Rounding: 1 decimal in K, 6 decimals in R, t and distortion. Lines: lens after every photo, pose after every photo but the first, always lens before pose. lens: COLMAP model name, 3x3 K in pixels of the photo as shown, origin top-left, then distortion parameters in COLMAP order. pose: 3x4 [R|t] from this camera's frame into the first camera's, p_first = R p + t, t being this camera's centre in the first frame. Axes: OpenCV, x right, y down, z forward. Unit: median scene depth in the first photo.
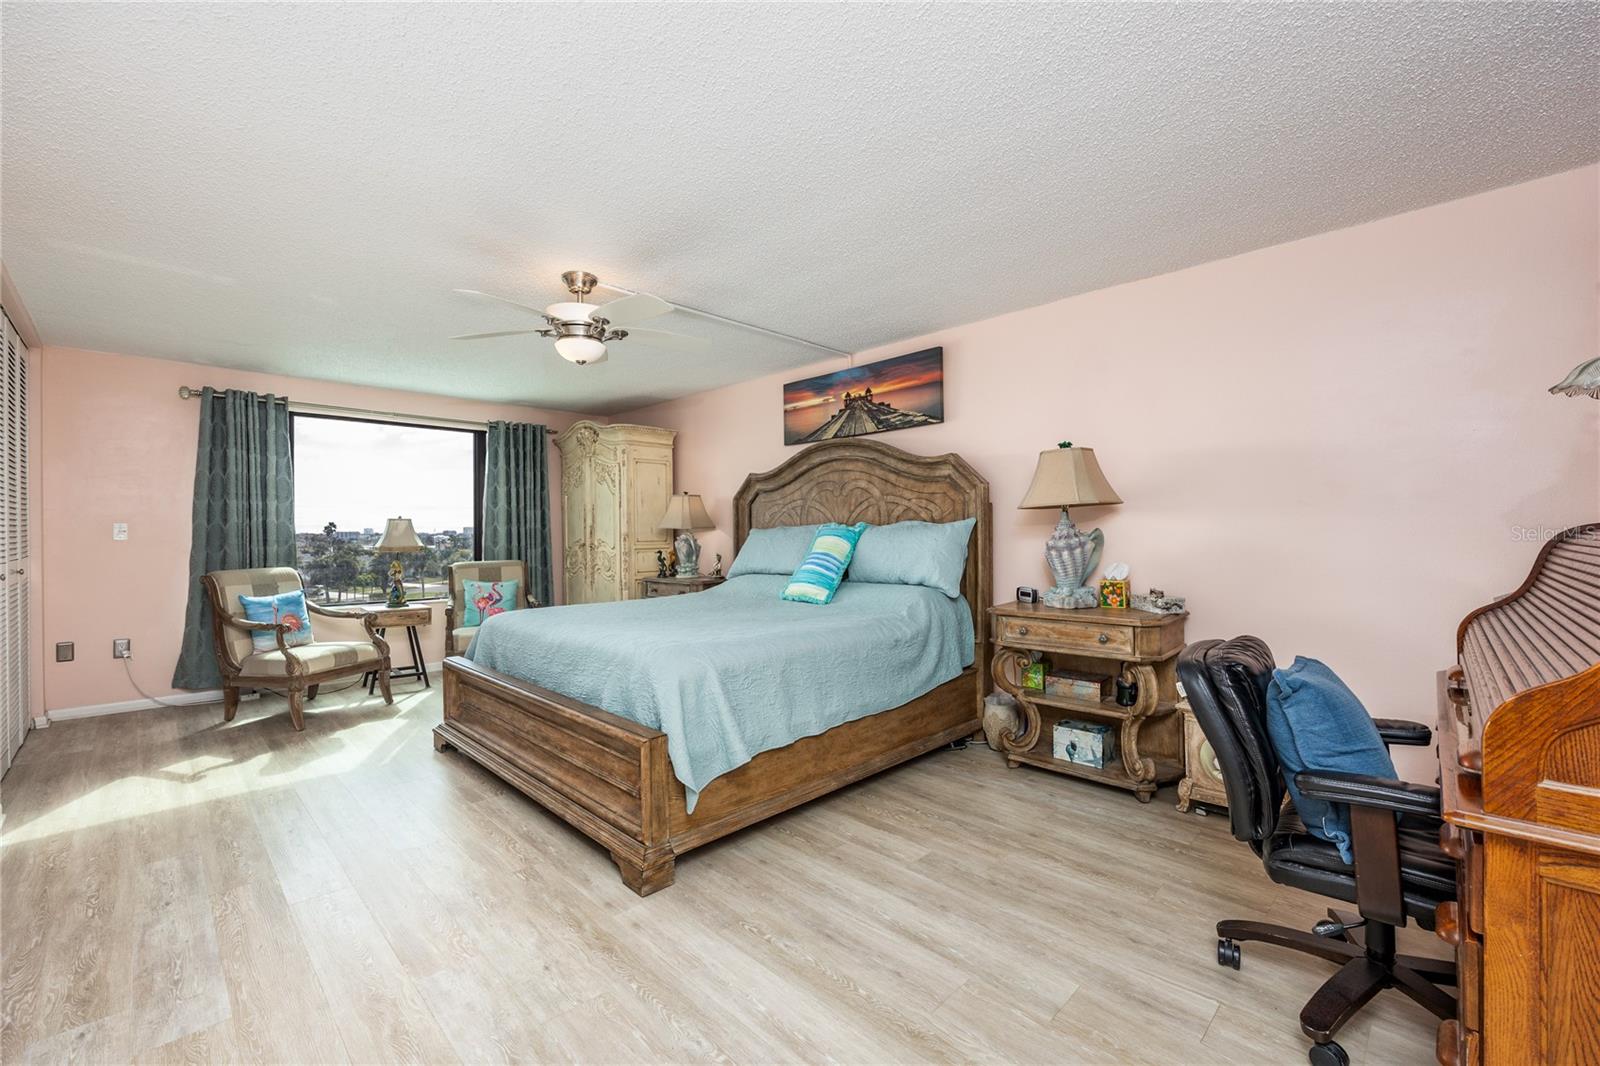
lens RADIAL K [[640.0, 0, 826.7], [0, 640.0, 534.0], [0, 0, 1]] dist [-0.000274, -0.000084]
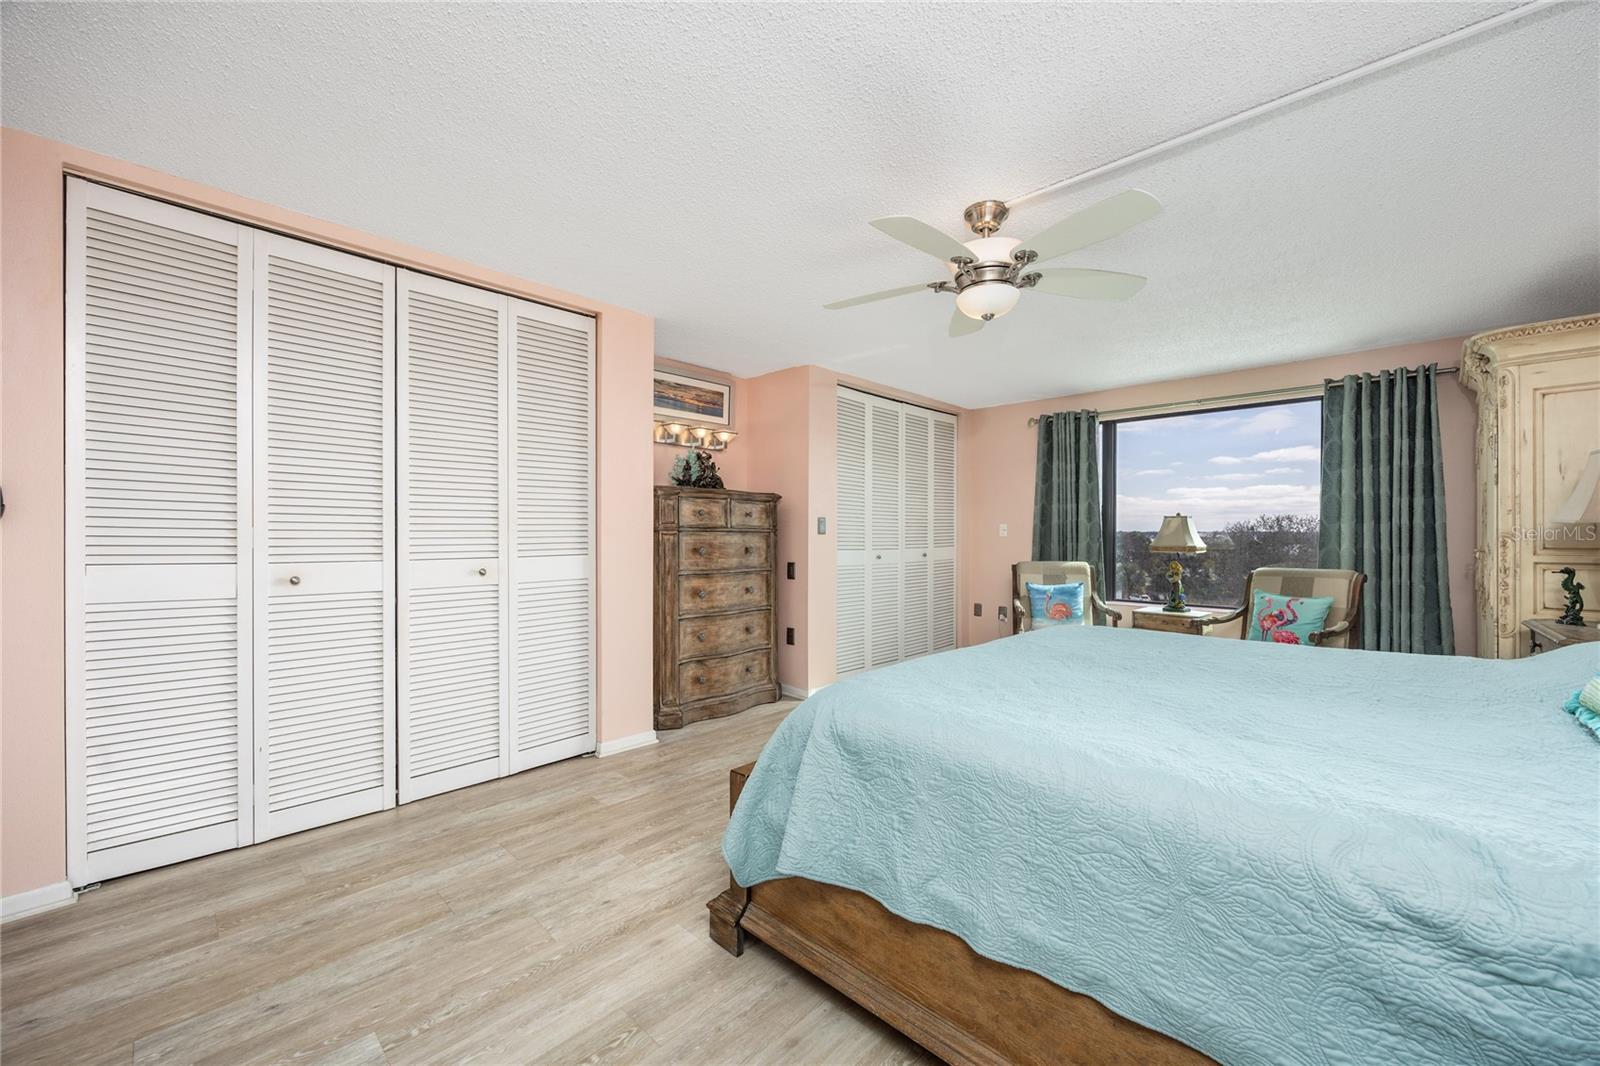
lens RADIAL K [[620.1, 0, 772.1], [0, 620.1, 537.7], [0, 0, 1]] dist [0.008610, 0.000116]
pose [[0.002510, 0.010208, -0.999945, 0.238583], [-0.003477, 0.999942, 0.010199, 0.000520], [0.999991, 0.003451, 0.002546, 0.448768]]
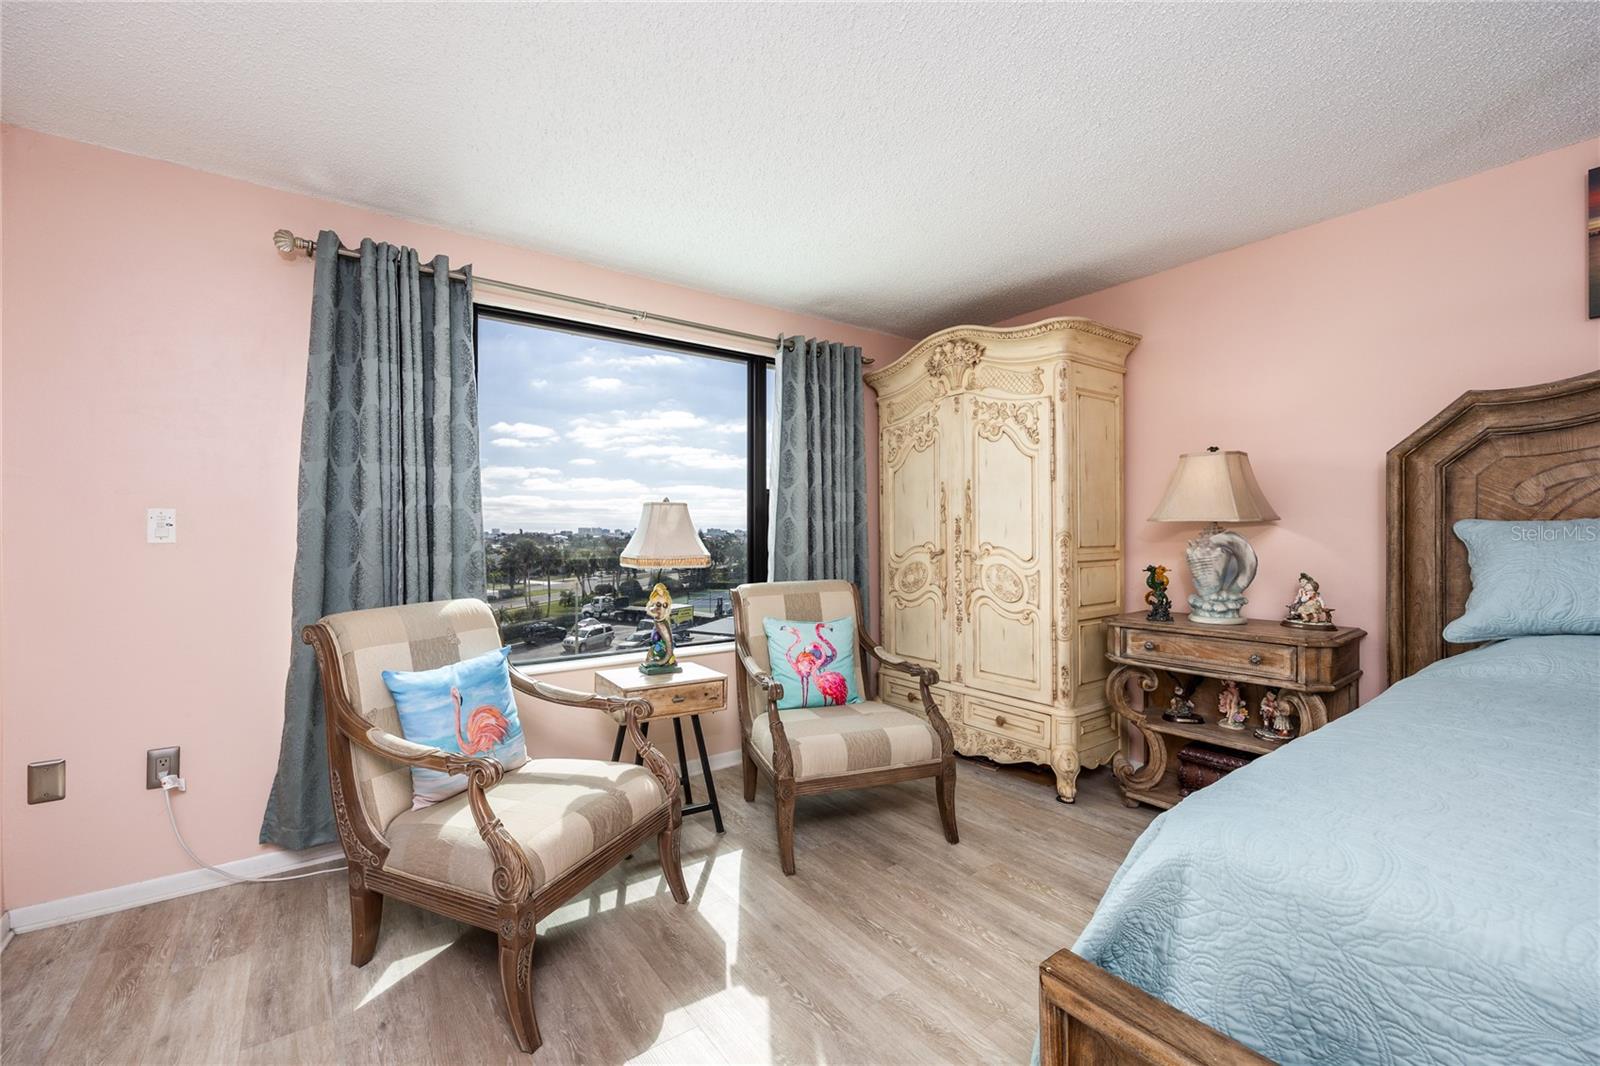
lens RADIAL K [[679.1, 0, 876.6], [0, 679.1, 531.9], [0, 0, 1]] dist [-0.002169, 0.000061]
pose [[0.993294, 0.001187, -0.115611, -0.466563], [-0.001646, 0.999991, -0.003876, 0.001778], [0.115605, 0.004041, 0.993287, 0.509081]]
